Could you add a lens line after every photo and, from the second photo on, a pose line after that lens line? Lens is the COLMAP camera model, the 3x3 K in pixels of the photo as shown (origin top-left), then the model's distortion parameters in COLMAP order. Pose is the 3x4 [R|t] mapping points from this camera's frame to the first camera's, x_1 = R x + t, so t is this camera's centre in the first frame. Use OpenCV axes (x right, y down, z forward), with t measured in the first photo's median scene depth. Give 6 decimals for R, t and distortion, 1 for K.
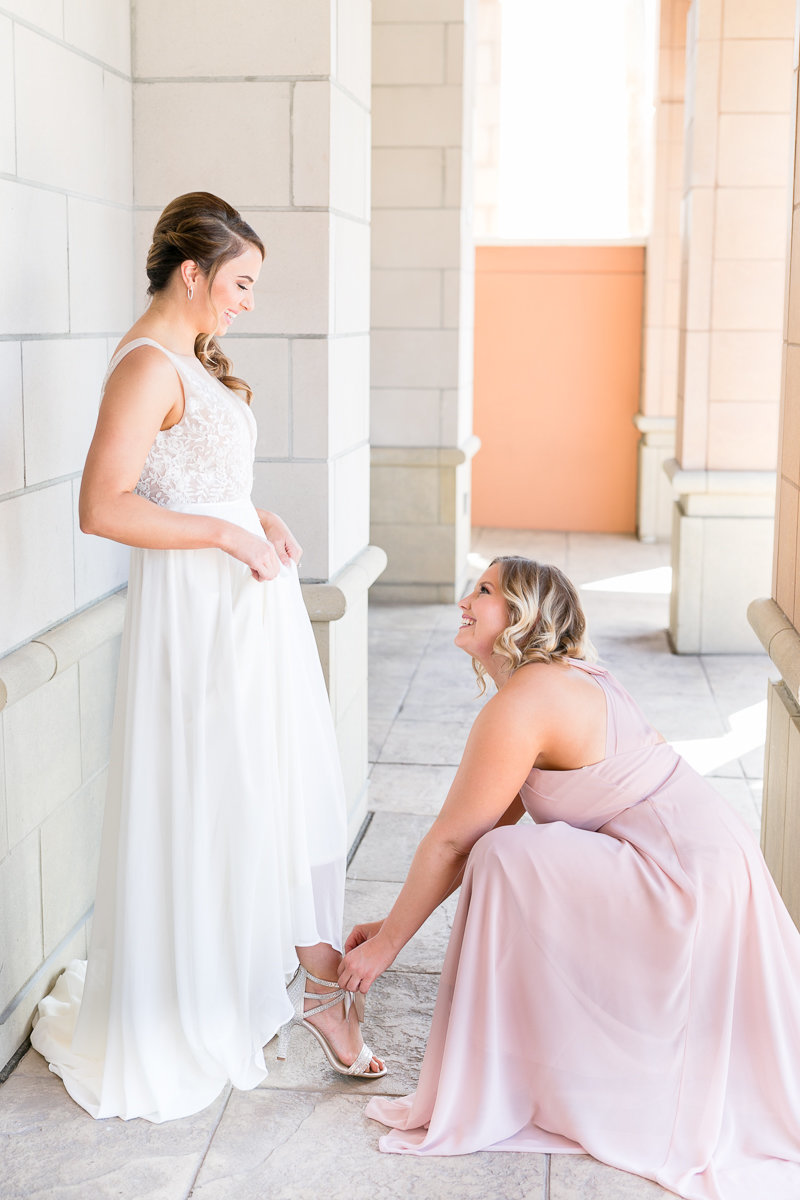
lens RADIAL K [[1648.4, 0, 398.1], [0, 1648.4, 561.2], [0, 0, 1]] dist [0.011472, -0.019792]
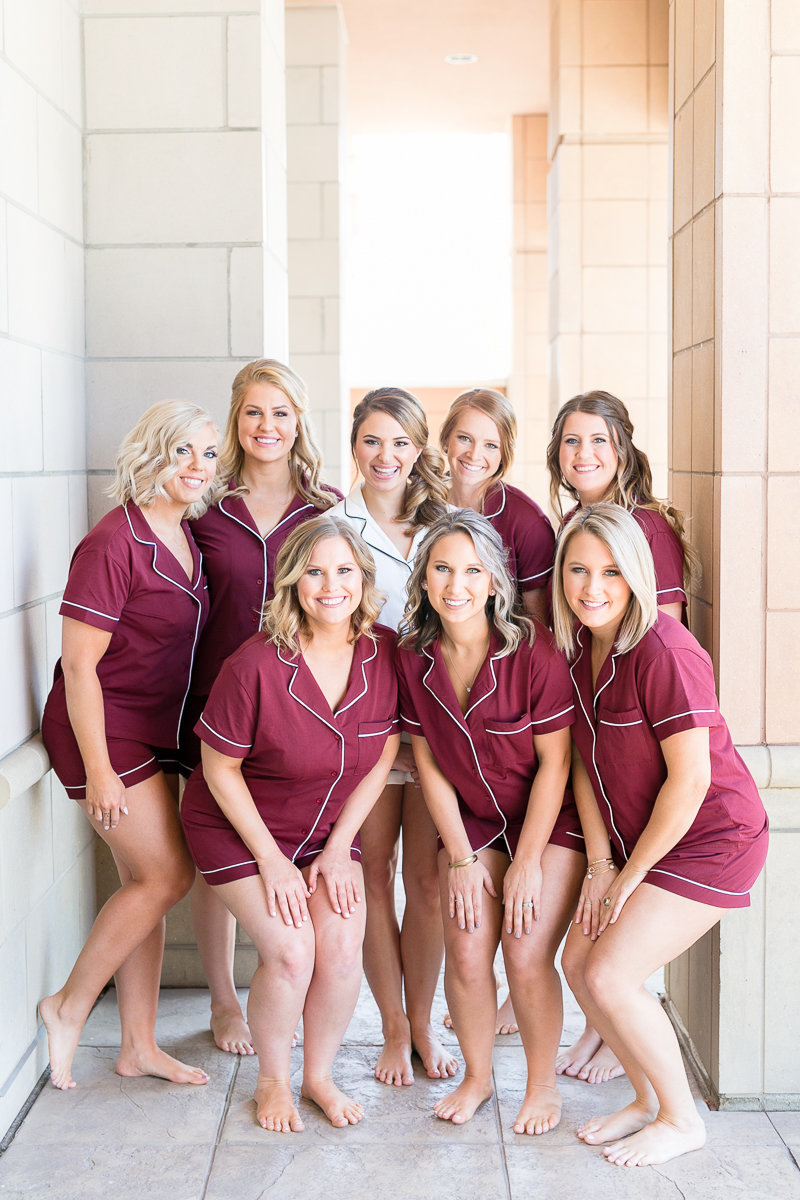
lens RADIAL K [[1648.4, 0, 398.1], [0, 1648.4, 561.2], [0, 0, 1]] dist [0.011472, -0.019792]
pose [[0.995896, -0.019406, 0.088405, -0.052868], [0.026744, 0.996224, -0.082593, 0.018431], [-0.086468, 0.084618, 0.992655, -0.107867]]
